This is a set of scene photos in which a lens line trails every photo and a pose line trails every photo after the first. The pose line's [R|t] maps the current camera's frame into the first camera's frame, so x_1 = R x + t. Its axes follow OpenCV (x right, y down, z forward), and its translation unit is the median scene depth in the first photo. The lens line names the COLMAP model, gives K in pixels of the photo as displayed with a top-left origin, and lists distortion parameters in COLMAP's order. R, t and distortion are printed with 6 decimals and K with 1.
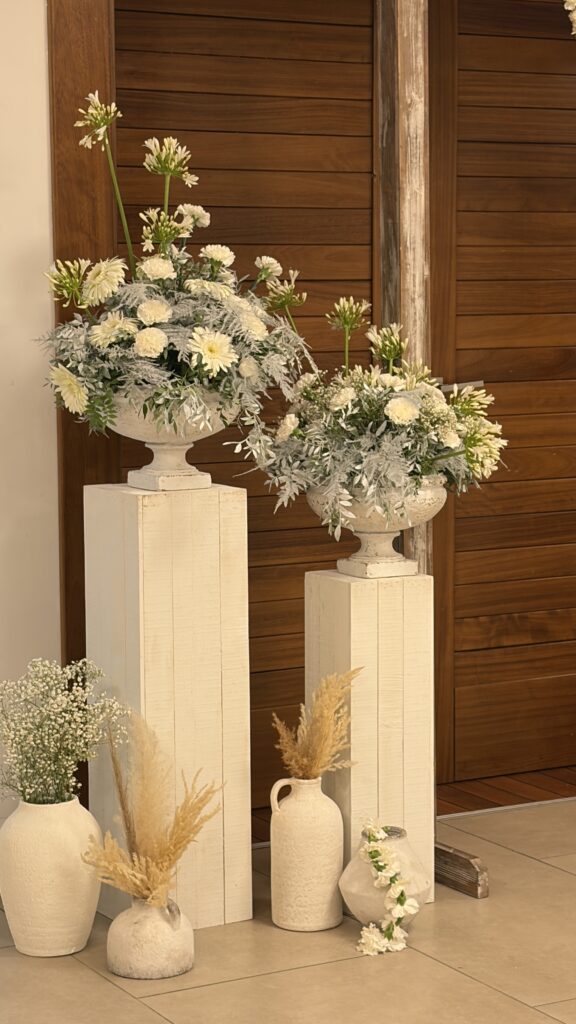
lens RADIAL K [[2067.3, 0, 285.5], [0, 2067.3, 512.4], [0, 0, 1]] dist [0.057487, 0.000000]
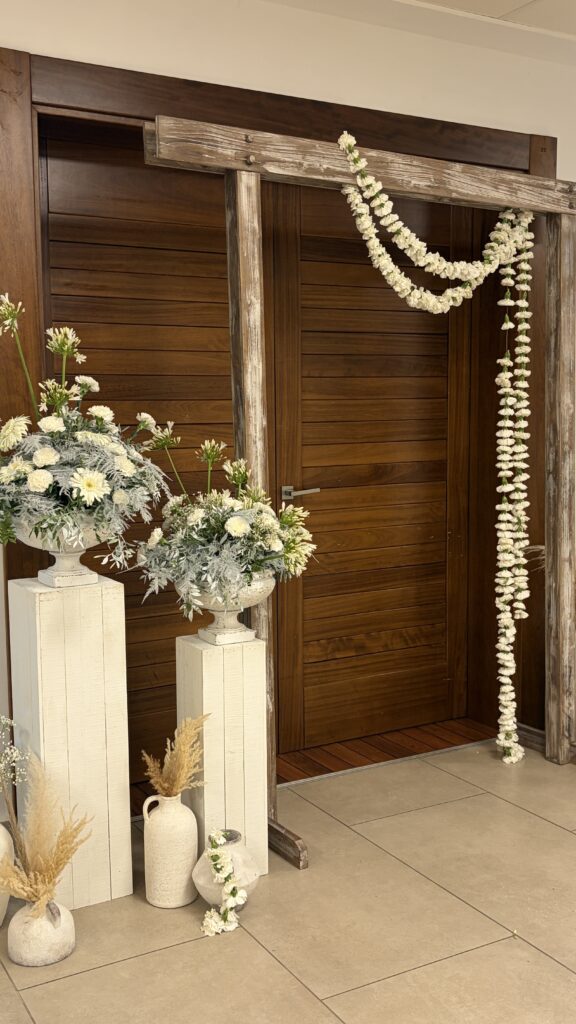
lens RADIAL K [[1023.6, 0, 291.9], [0, 1023.6, 510.6], [0, 0, 1]] dist [0.011815, 0.000000]
pose [[0.999862, -0.004029, 0.016119, 0.079888], [0.004130, 0.999972, -0.006252, -0.054131], [-0.016094, 0.006318, 0.999851, 0.315680]]
